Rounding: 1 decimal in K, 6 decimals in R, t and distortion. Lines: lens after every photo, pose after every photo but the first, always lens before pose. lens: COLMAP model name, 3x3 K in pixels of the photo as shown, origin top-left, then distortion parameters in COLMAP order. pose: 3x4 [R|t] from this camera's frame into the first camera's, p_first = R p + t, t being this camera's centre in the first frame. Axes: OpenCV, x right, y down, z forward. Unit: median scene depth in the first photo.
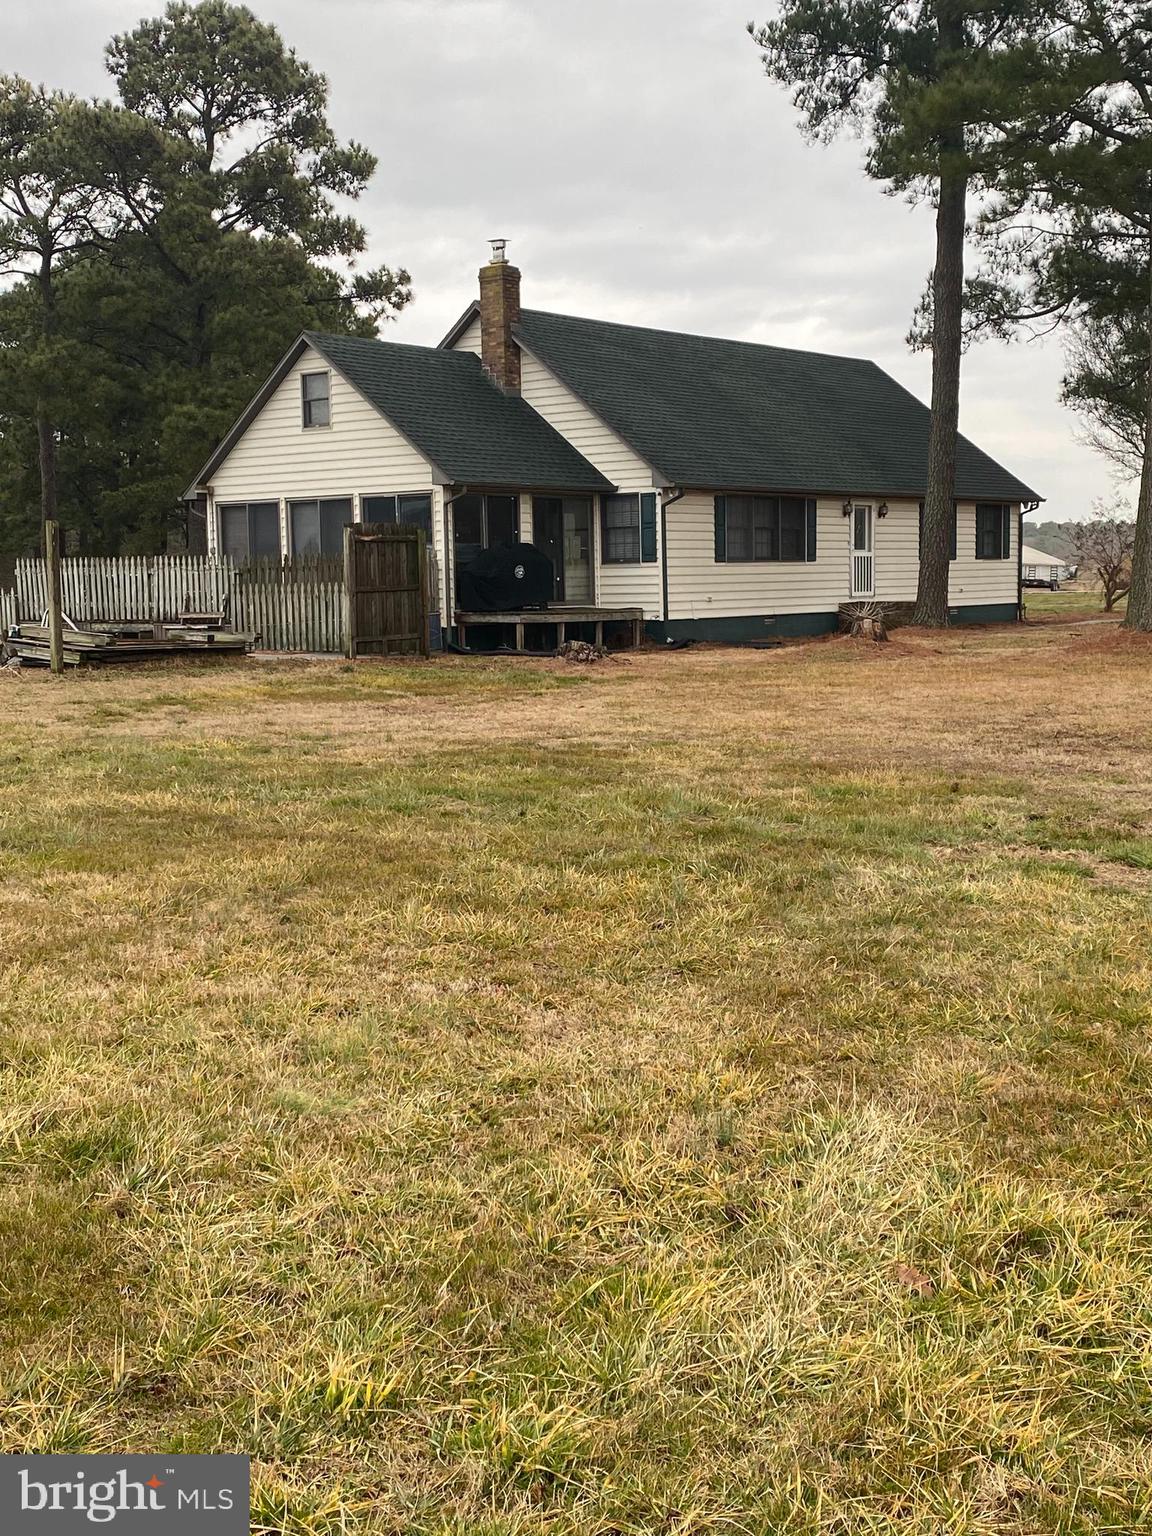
lens RADIAL K [[1934.1, 0, 576.0], [0, 1934.1, 768.0], [0, 0, 1]] dist [0.173971, -0.727796]
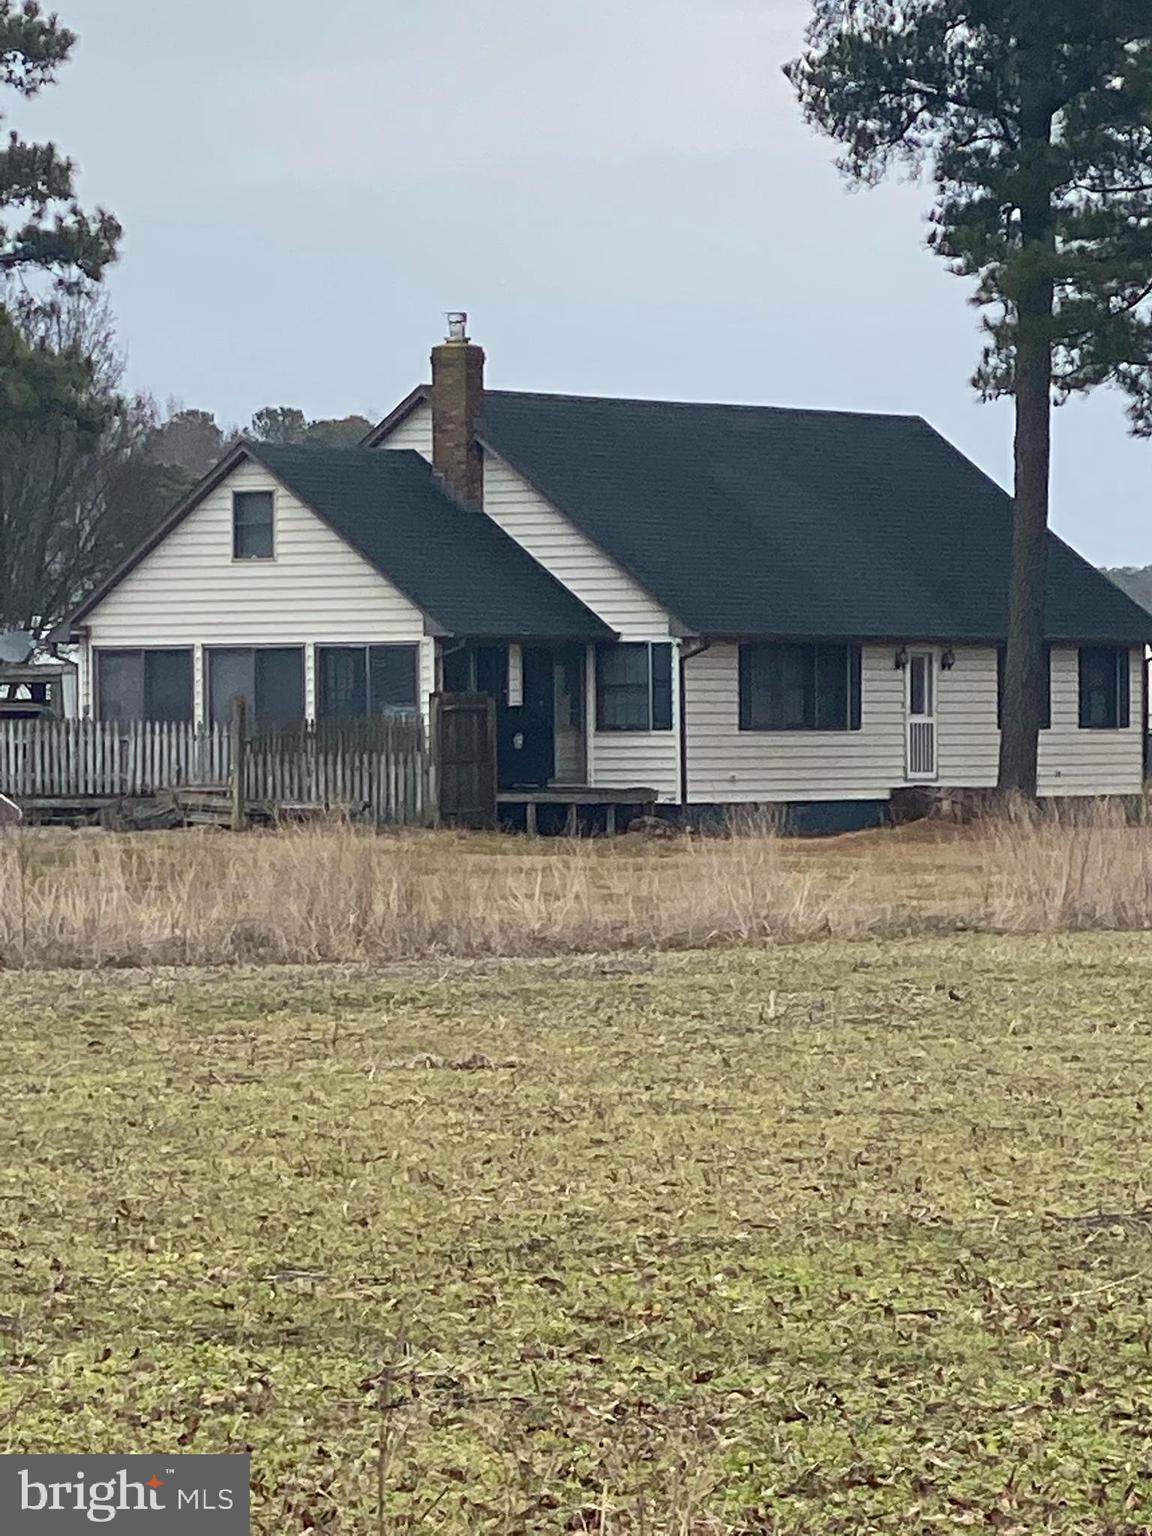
lens RADIAL K [[8087.6, 0, 576.0], [0, 8087.6, 768.0], [0, 0, 1]] dist [-0.395857, -13.044693]
pose [[0.992034, 0.011496, 0.125441, -0.398915], [0.000269, 0.995632, -0.093368, 0.210077], [-0.125966, 0.092658, 0.987698, -2.179644]]
